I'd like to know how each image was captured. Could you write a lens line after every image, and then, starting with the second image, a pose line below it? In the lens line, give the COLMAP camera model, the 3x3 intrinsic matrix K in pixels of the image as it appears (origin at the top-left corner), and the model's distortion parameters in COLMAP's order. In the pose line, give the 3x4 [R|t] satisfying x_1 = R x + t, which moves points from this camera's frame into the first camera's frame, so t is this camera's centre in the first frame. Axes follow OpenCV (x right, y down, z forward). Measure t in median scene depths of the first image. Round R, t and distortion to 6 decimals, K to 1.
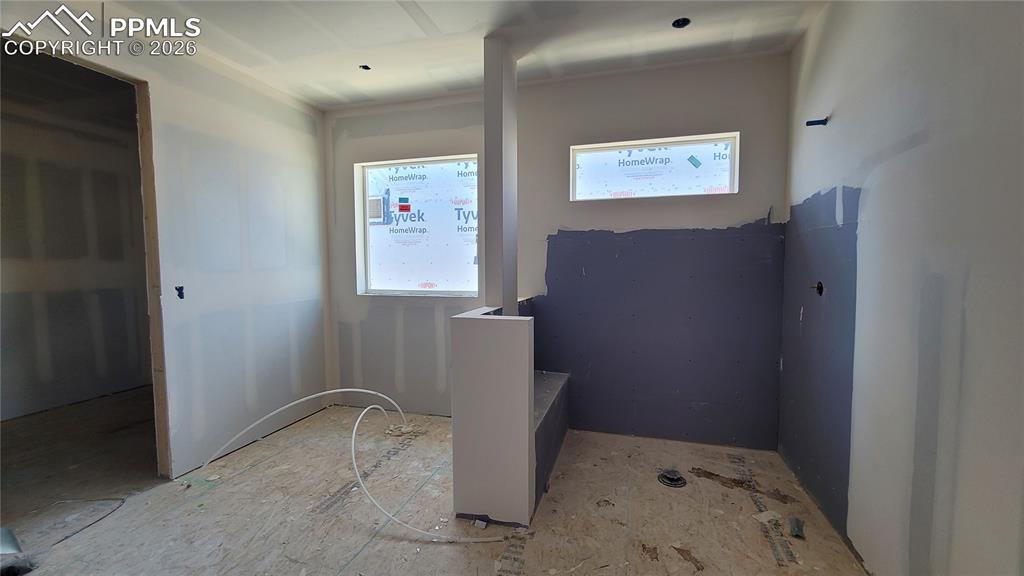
lens RADIAL K [[415.8, 0, 514.7], [0, 415.8, 289.0], [0, 0, 1]] dist [0.000365, -0.000534]
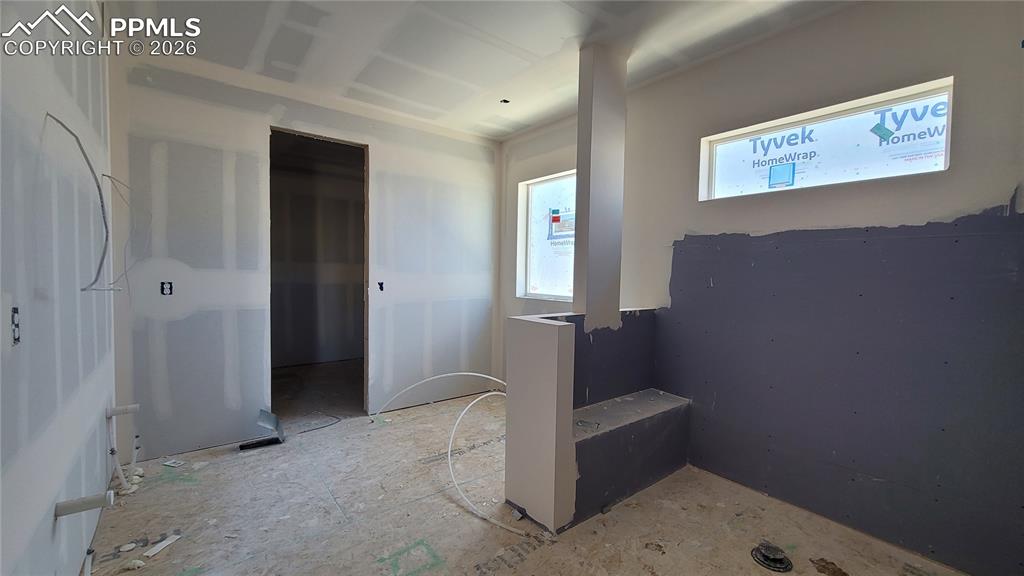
lens RADIAL K [[415.8, 0, 514.7], [0, 415.8, 289.0], [0, 0, 1]] dist [0.000365, -0.000534]
pose [[0.816049, 0.043450, -0.576348, 0.360764], [-0.057548, 0.998323, -0.006220, -0.000490], [0.575111, 0.038243, 0.817181, 0.080771]]
